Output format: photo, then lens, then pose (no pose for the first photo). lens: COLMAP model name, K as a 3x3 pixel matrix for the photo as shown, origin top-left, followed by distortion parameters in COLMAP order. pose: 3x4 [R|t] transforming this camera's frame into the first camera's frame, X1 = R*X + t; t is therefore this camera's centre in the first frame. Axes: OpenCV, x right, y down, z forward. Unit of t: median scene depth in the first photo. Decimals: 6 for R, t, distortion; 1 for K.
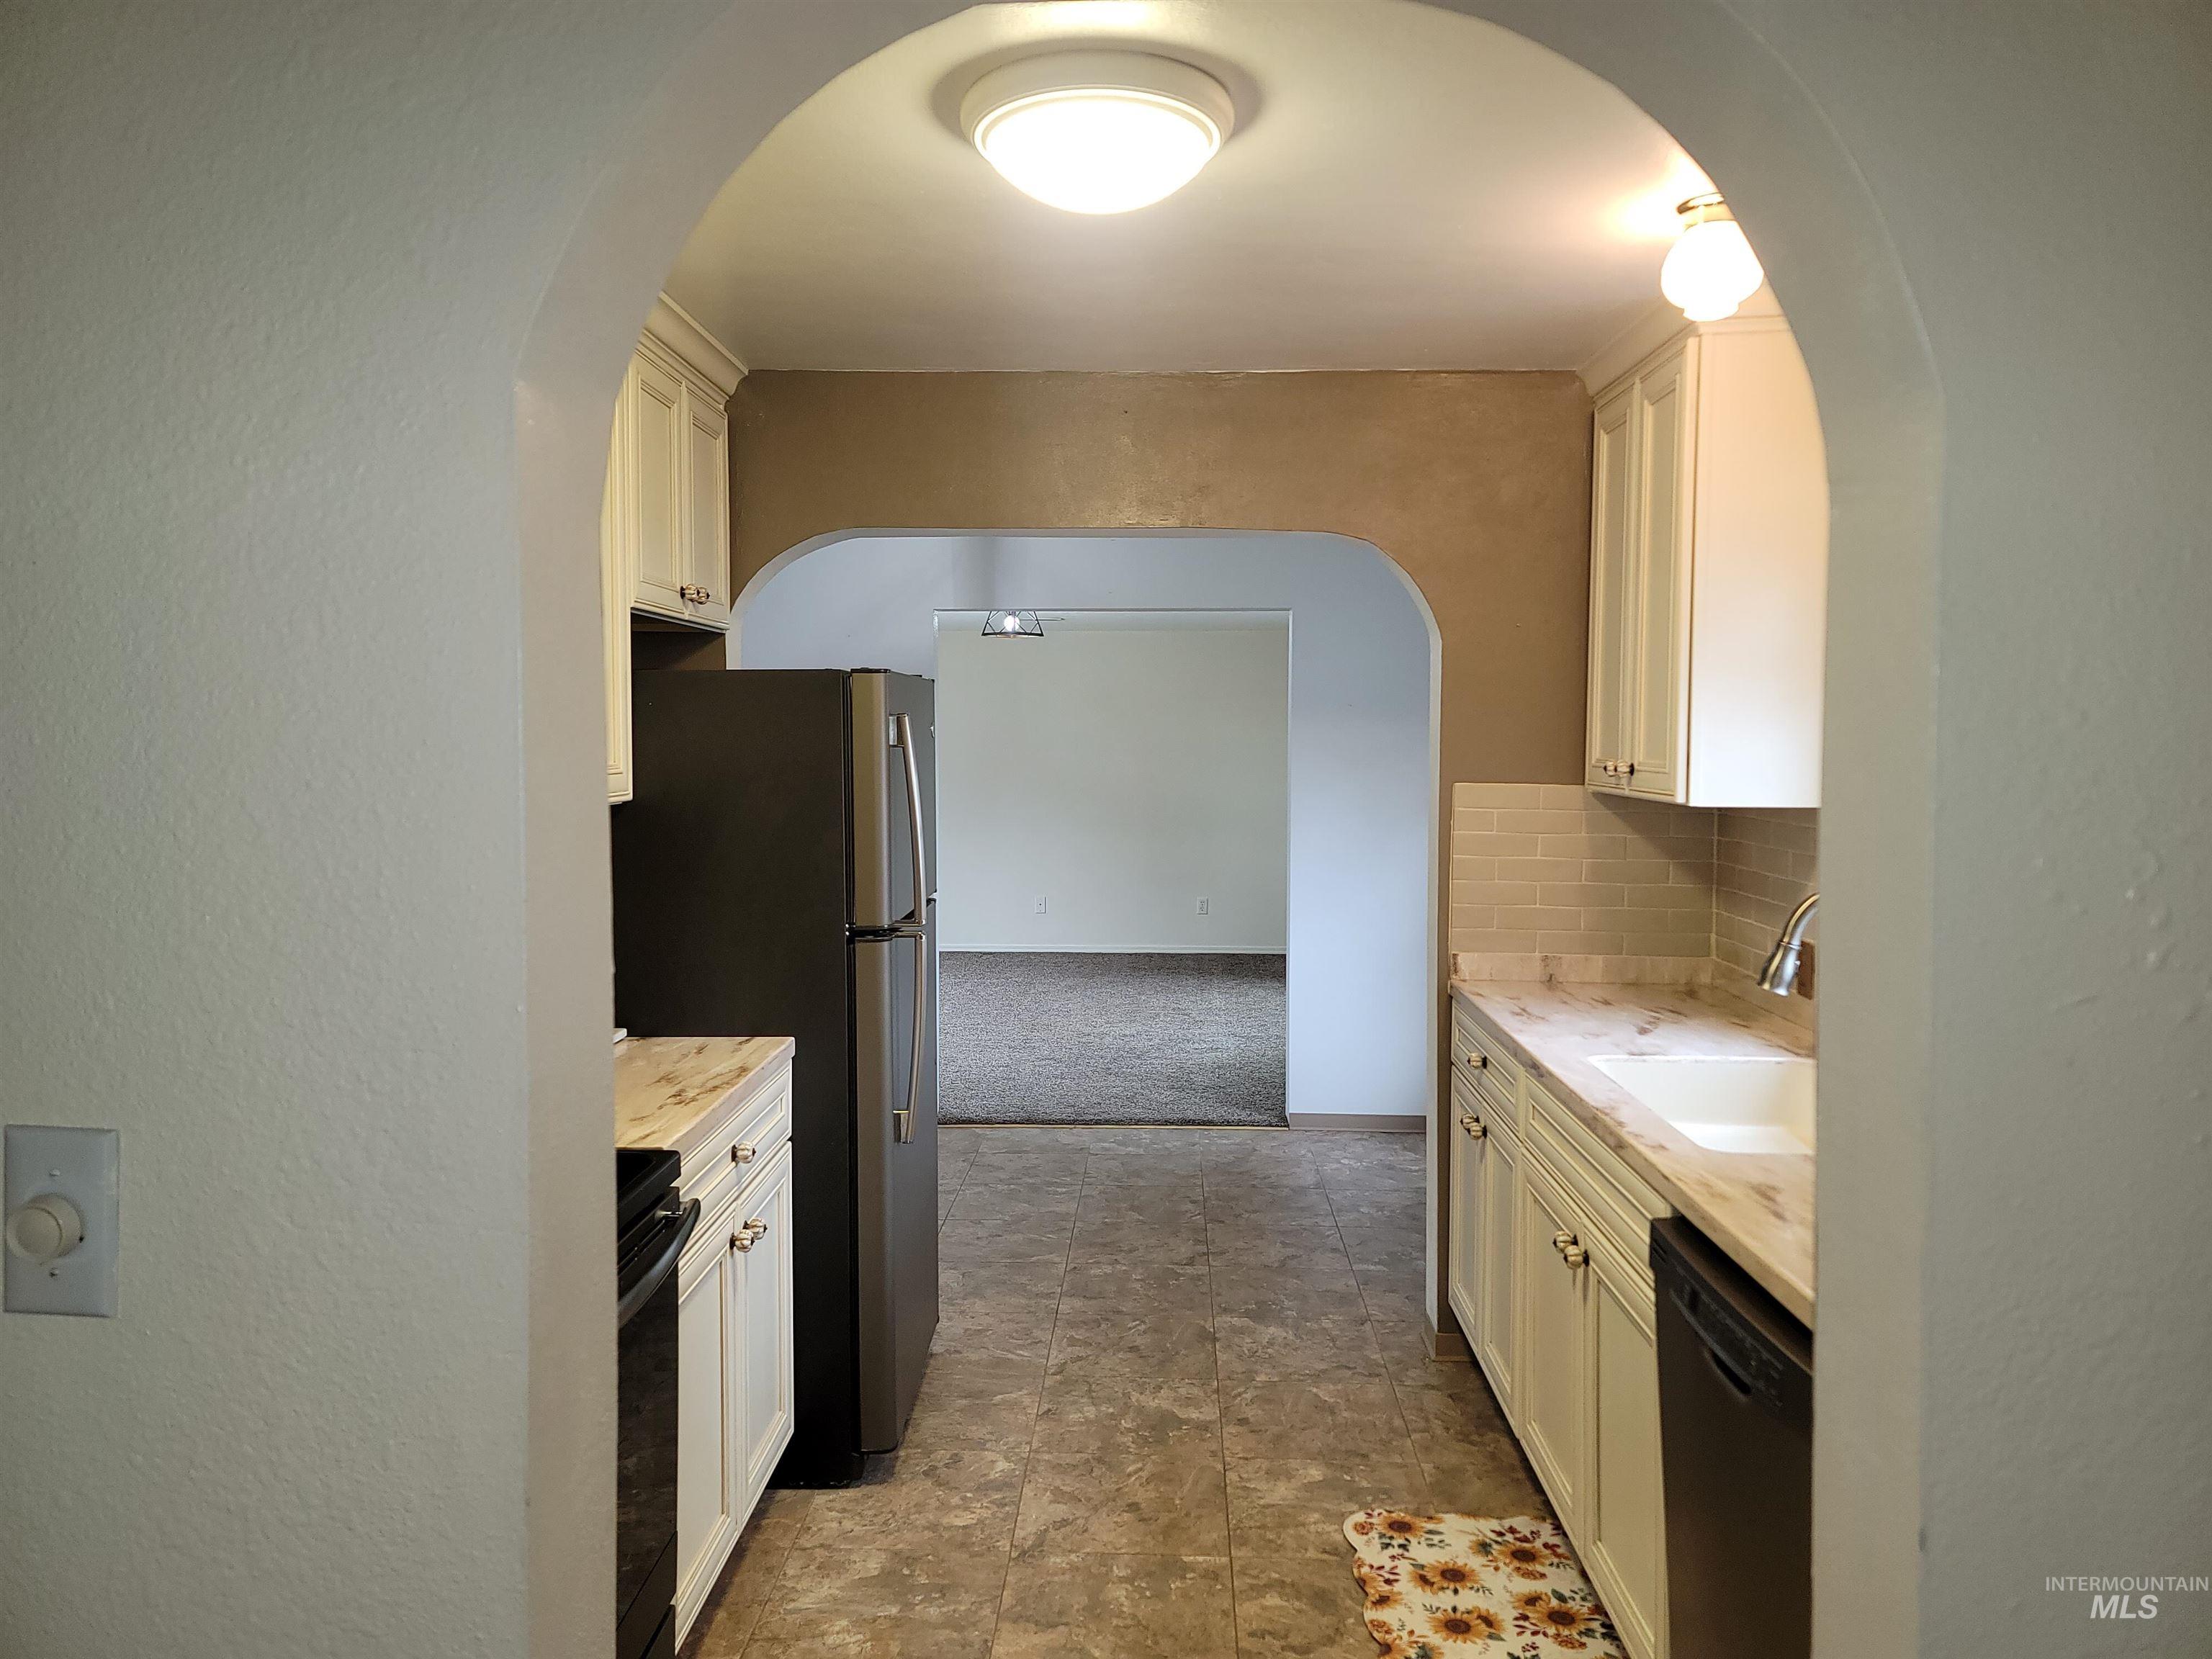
lens RADIAL K [[1616.8, 0, 1106.4], [0, 1616.8, 802.8], [0, 0, 1]] dist [0.067355, -0.016077]
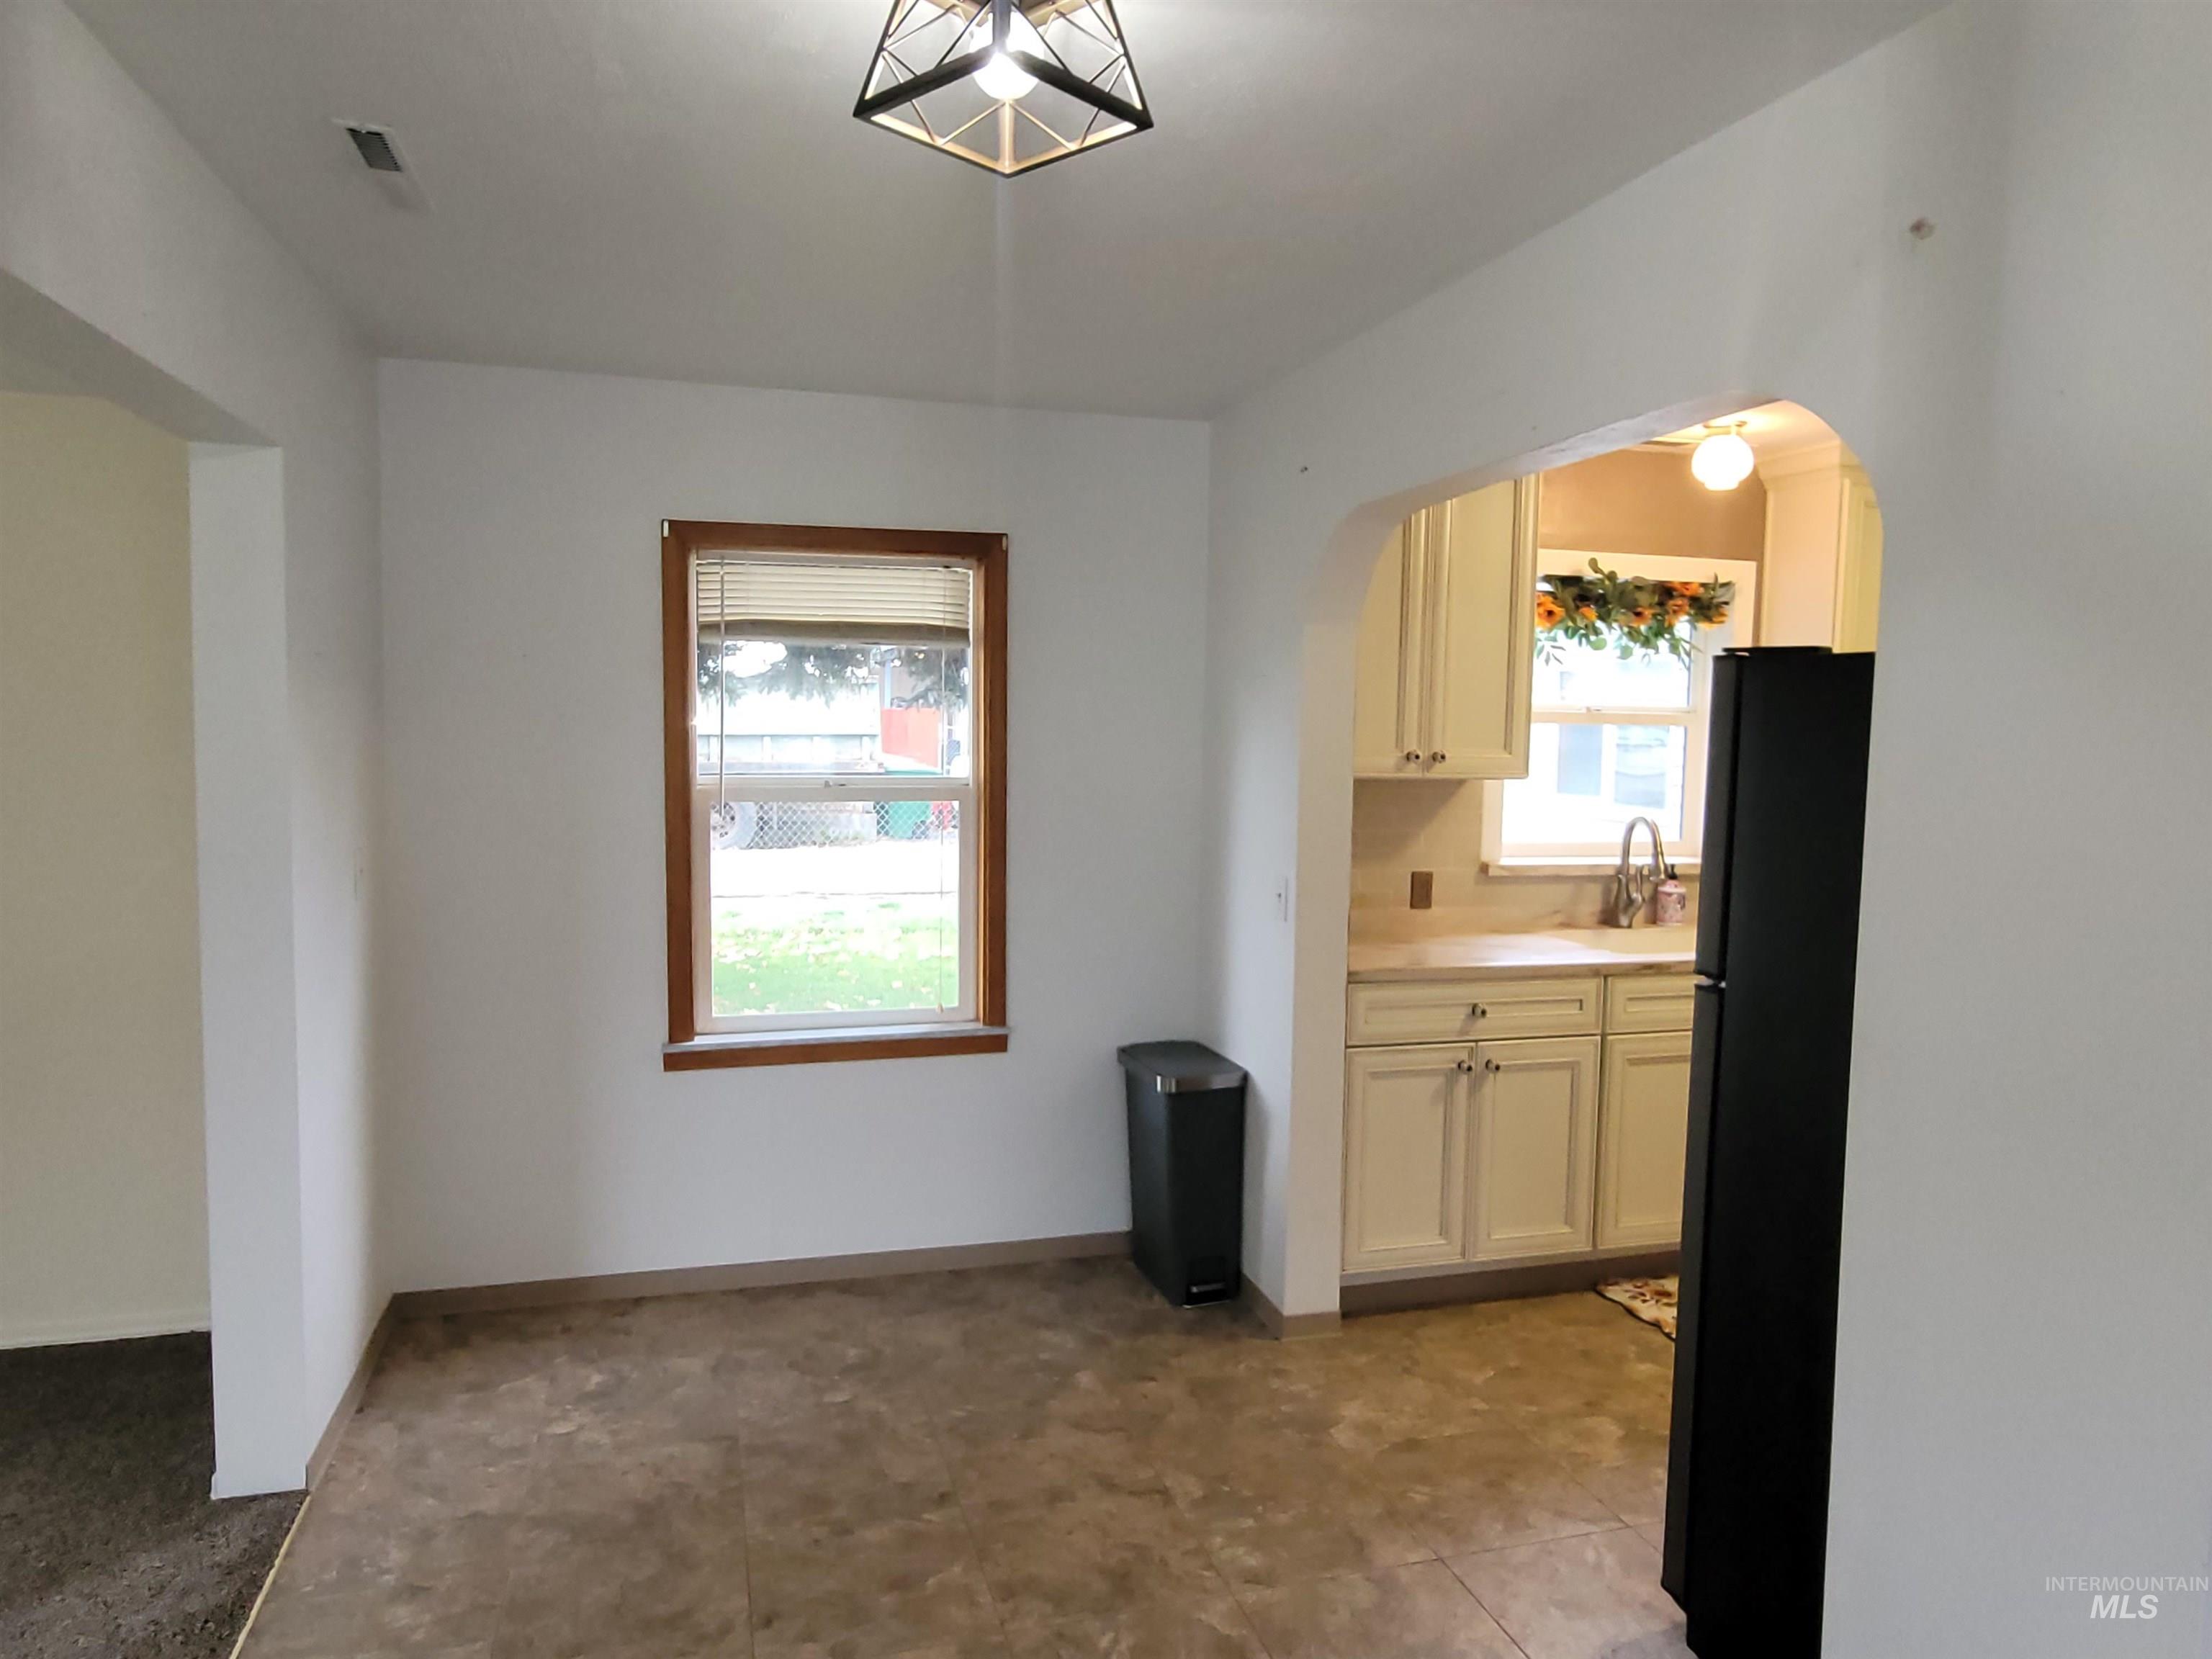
lens RADIAL K [[1441.0, 0, 1108.2], [0, 1441.0, 836.2], [0, 0, 1]] dist [0.003224, -0.001842]
pose [[-0.314958, -0.085840, 0.945216, -0.680789], [0.023928, 0.994867, 0.098322, -0.076862], [-0.948804, 0.053585, -0.311287, 1.631869]]
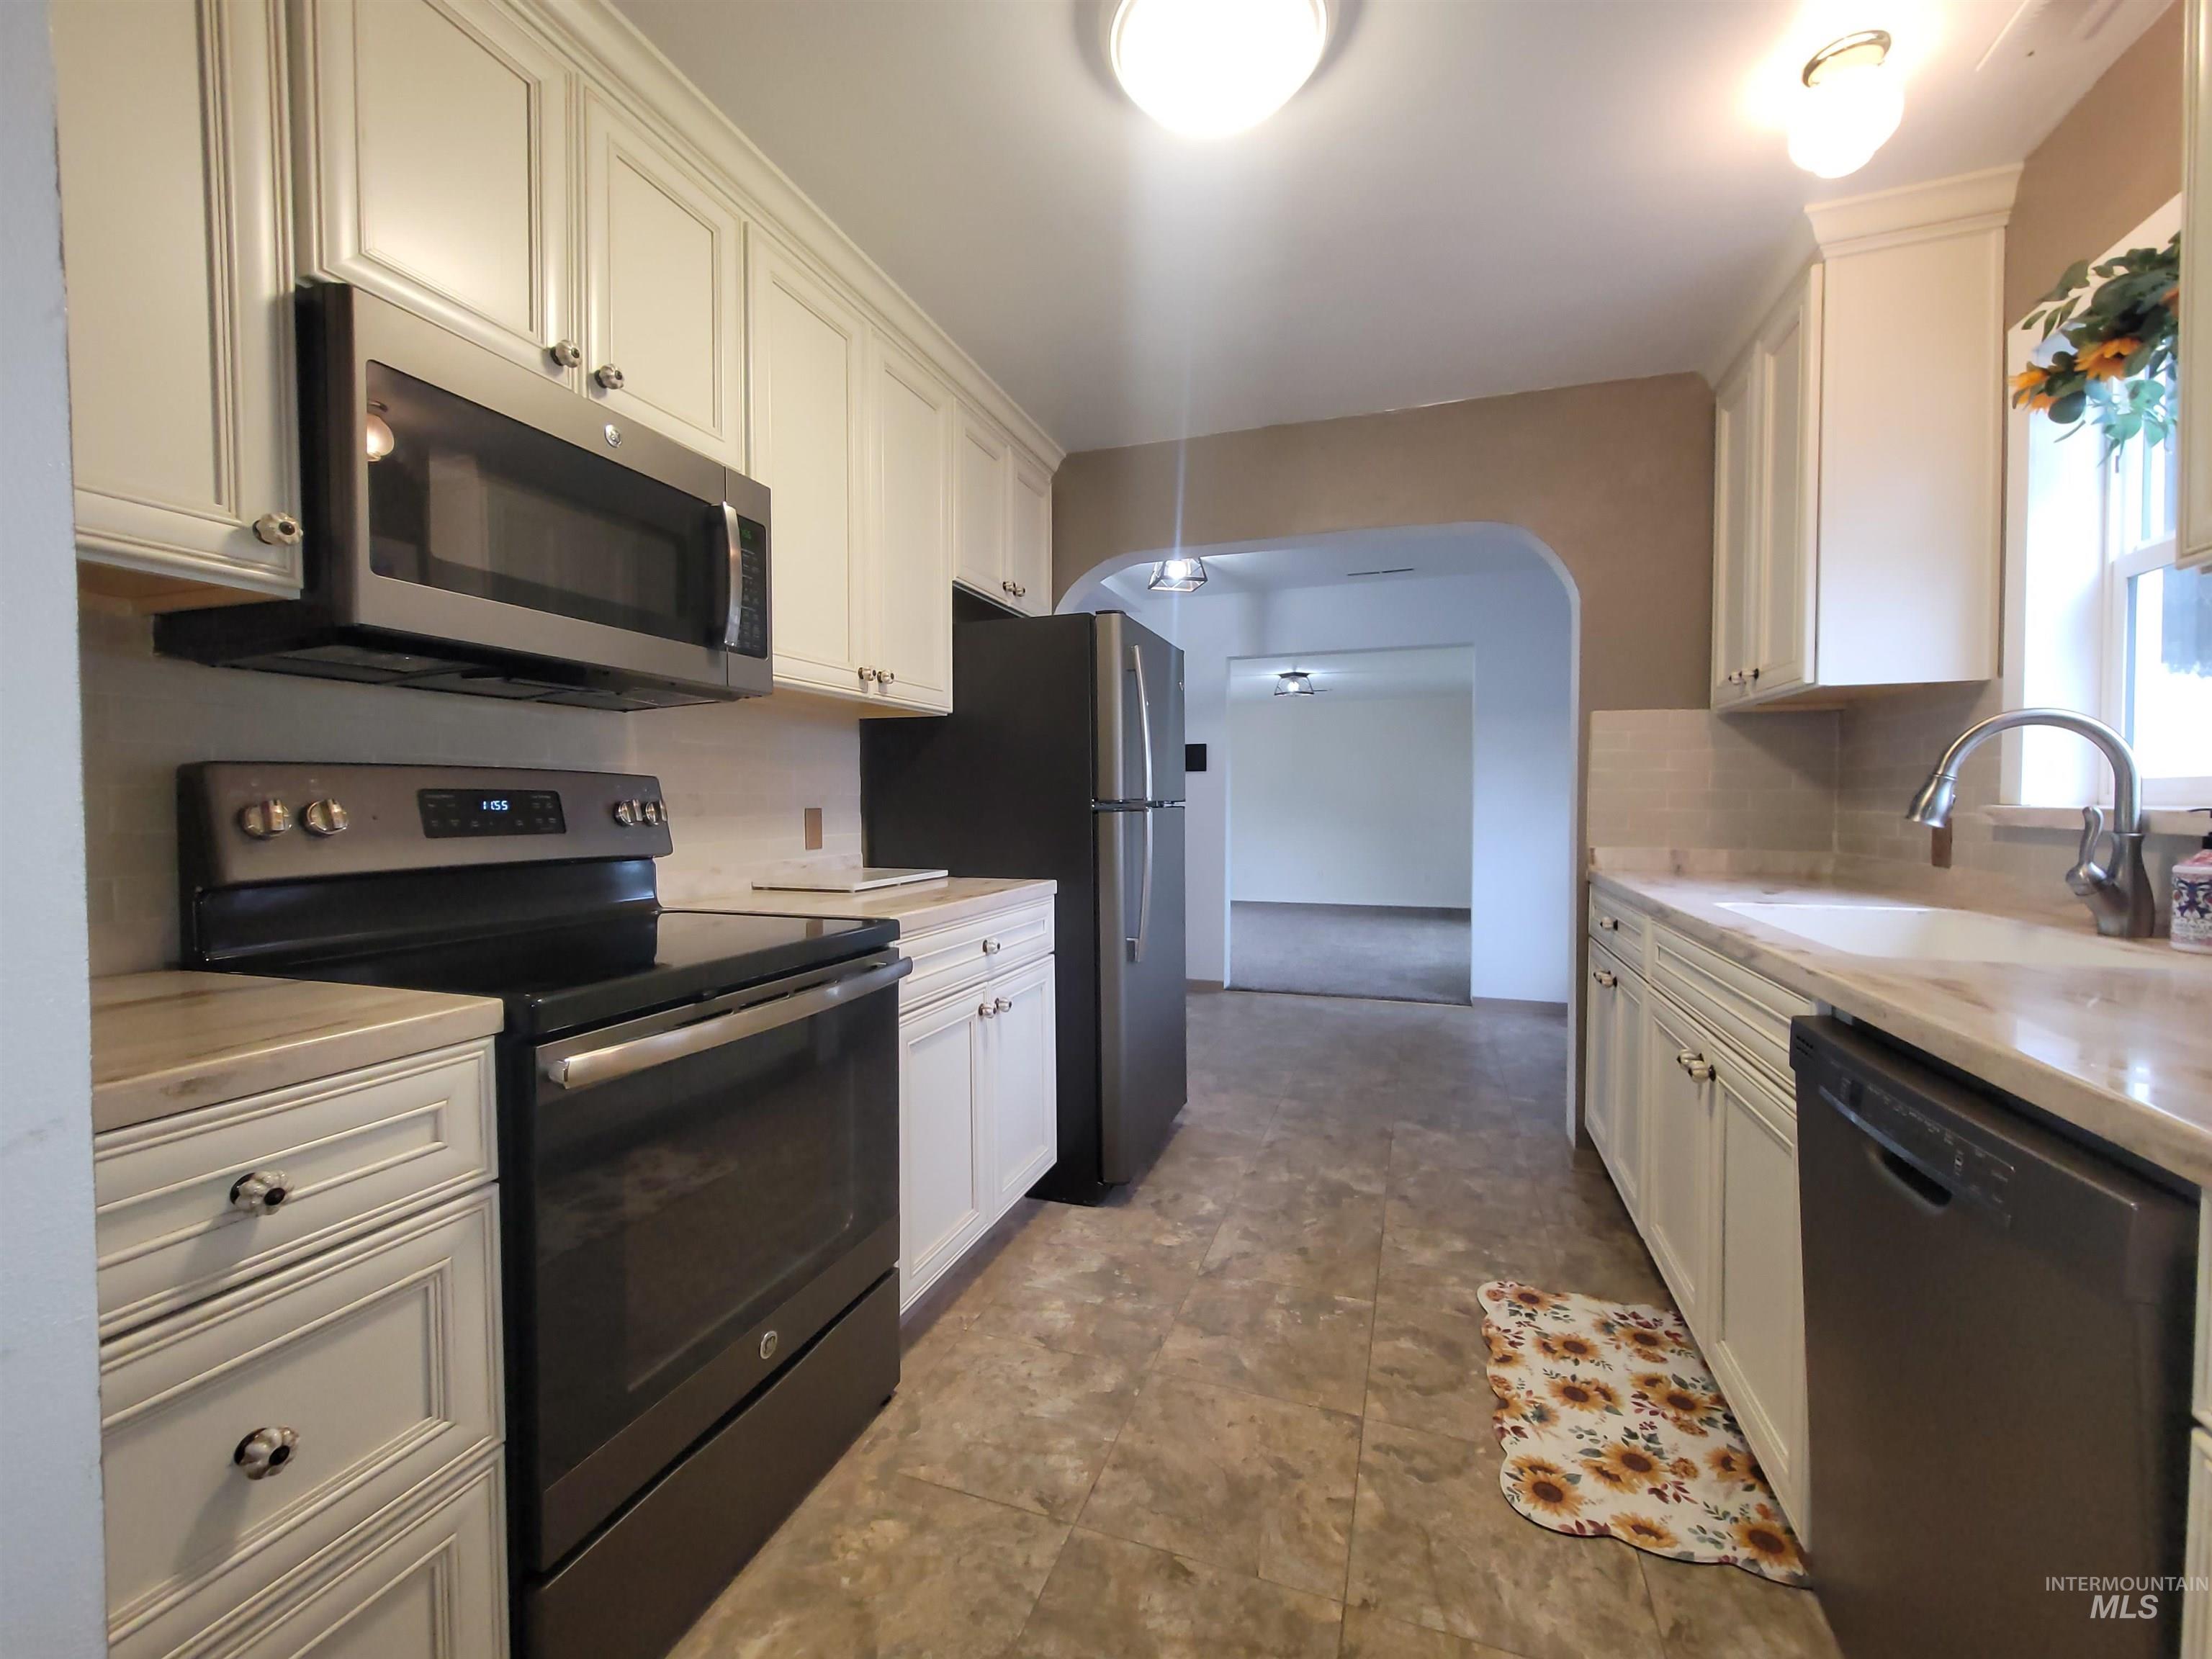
lens RADIAL K [[905.8, 0, 1100.8], [0, 905.8, 822.2], [0, 0, 1]] dist [-0.006019, 0.001832]
pose [[0.953792, 0.002894, -0.300454, 0.072482], [-0.009283, 0.999760, -0.019837, 0.103869], [0.300324, 0.021709, 0.953590, 0.253632]]
